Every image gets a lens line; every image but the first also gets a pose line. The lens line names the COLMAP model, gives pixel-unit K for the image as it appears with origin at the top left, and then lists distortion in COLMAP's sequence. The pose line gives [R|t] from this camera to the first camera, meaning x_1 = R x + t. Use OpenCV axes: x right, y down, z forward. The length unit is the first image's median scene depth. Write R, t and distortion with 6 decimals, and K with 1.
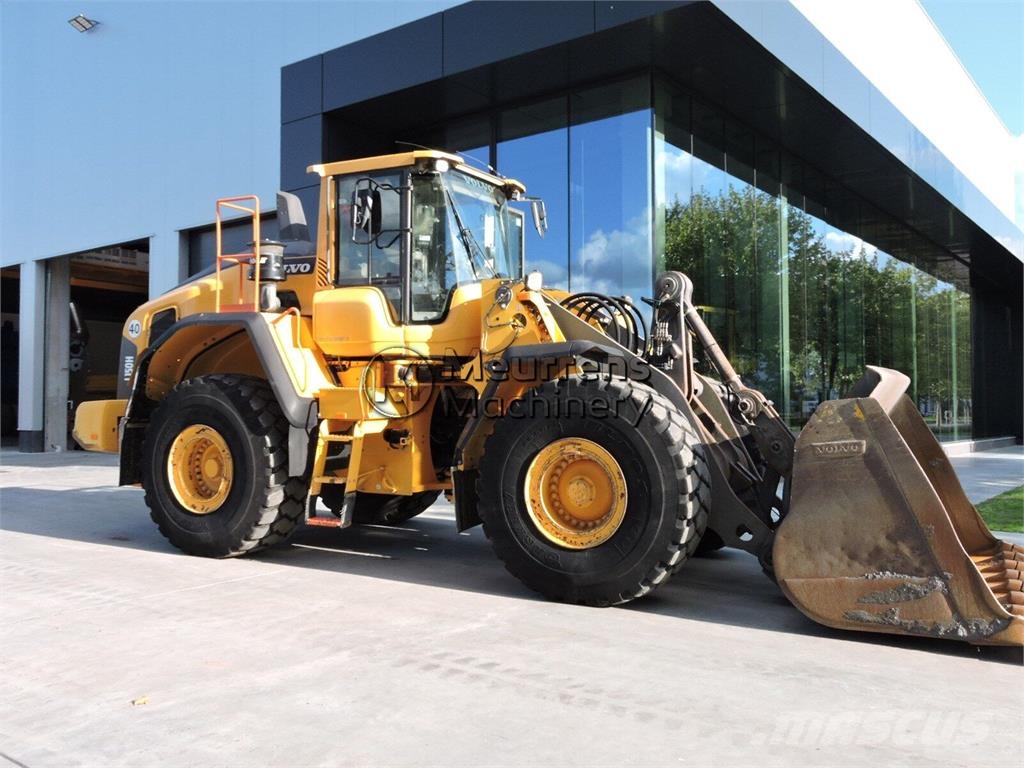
lens RADIAL K [[926.7, 0, 512.2], [0, 926.7, 384.9], [0, 0, 1]] dist [0.016534, -0.020544]
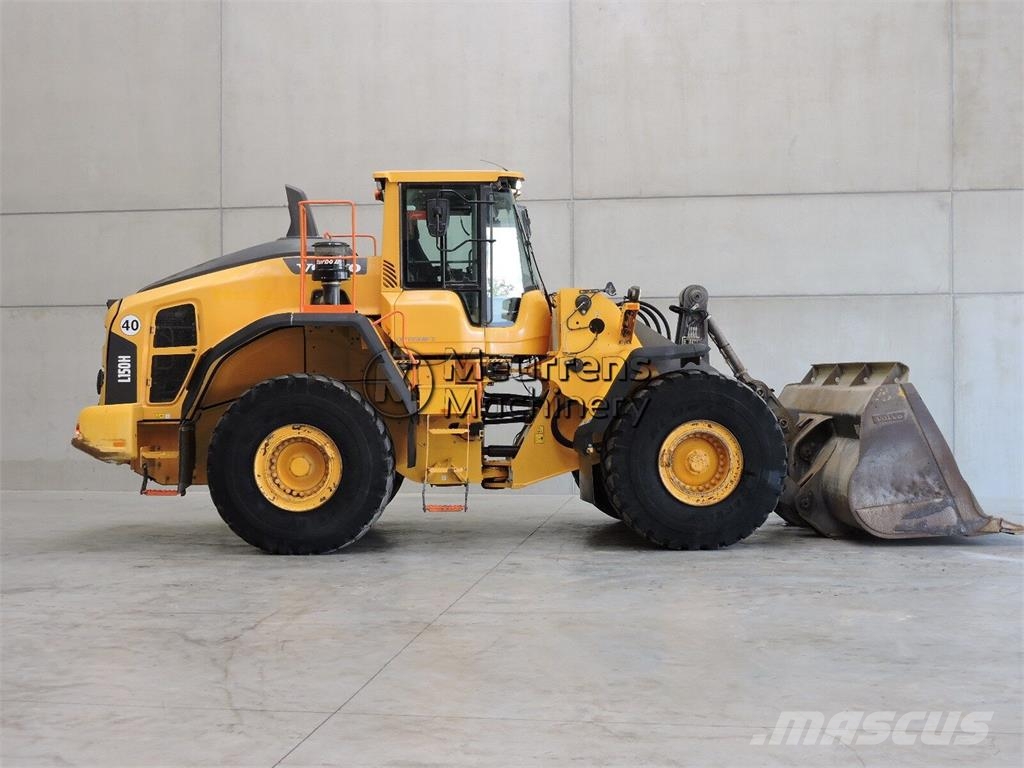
lens RADIAL K [[1290.6, 0, 514.3], [0, 1290.6, 384.9], [0, 0, 1]] dist [-0.027703, 0.000000]
pose [[0.855958, -0.018508, 0.516714, -0.882888], [0.017408, 0.999824, 0.006976, -0.005818], [-0.516753, 0.003024, 0.856129, -0.325056]]
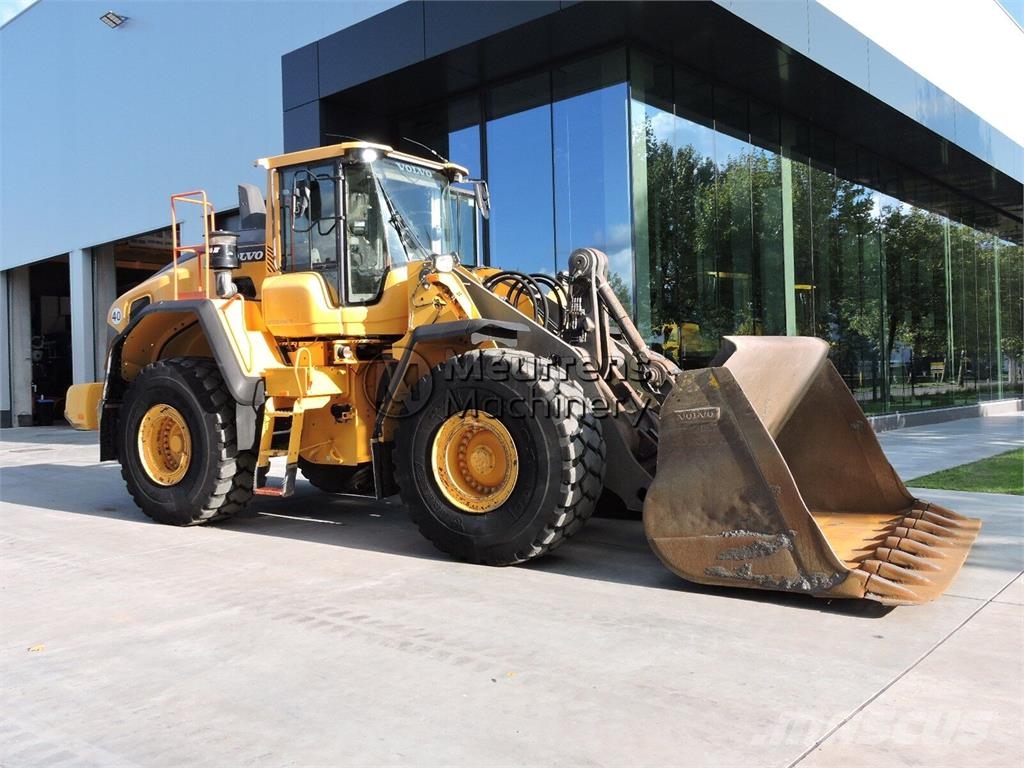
lens RADIAL K [[926.7, 0, 510.4], [0, 926.7, 384.5], [0, 0, 1]] dist [0.016534, -0.020544]
pose [[0.996396, -0.023983, -0.081364, 0.163529], [0.026734, 0.999101, 0.032894, -0.005180], [0.080502, -0.034950, 0.996142, -0.051867]]
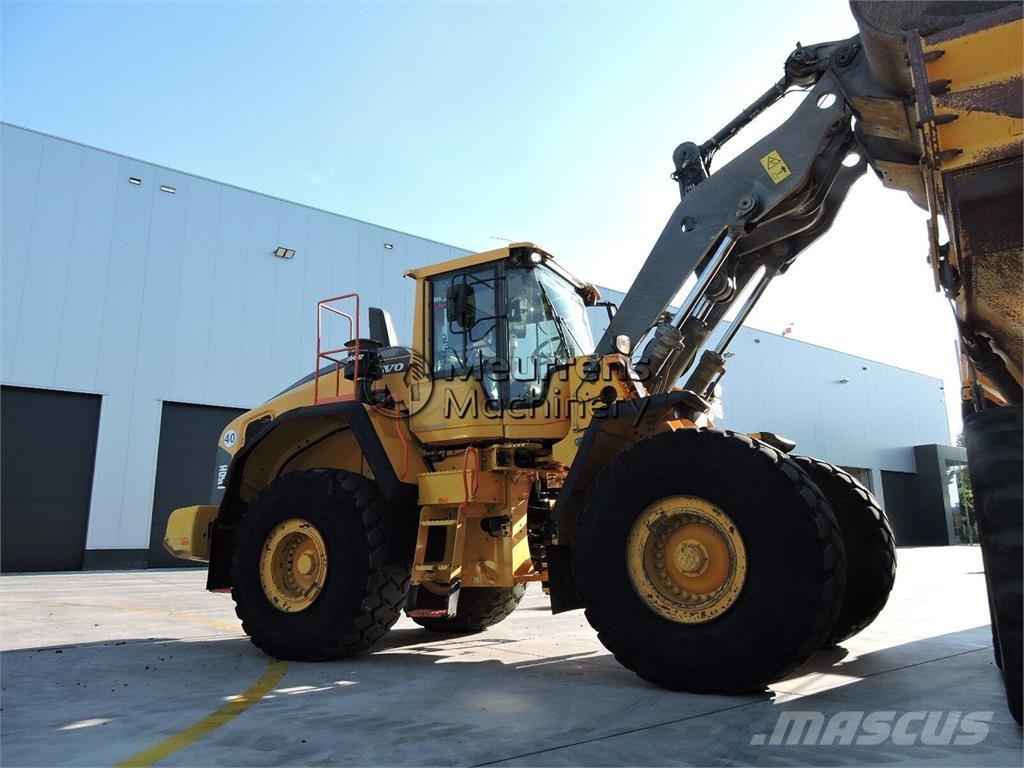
lens RADIAL K [[745.8, 0, 515.2], [0, 745.8, 365.5], [0, 0, 1]] dist [0.004301, 0.006573]
pose [[0.999401, -0.034395, 0.003897, -0.105533], [0.034323, 0.970075, -0.240366, 0.085383], [0.004487, 0.240355, 0.970675, 0.206981]]
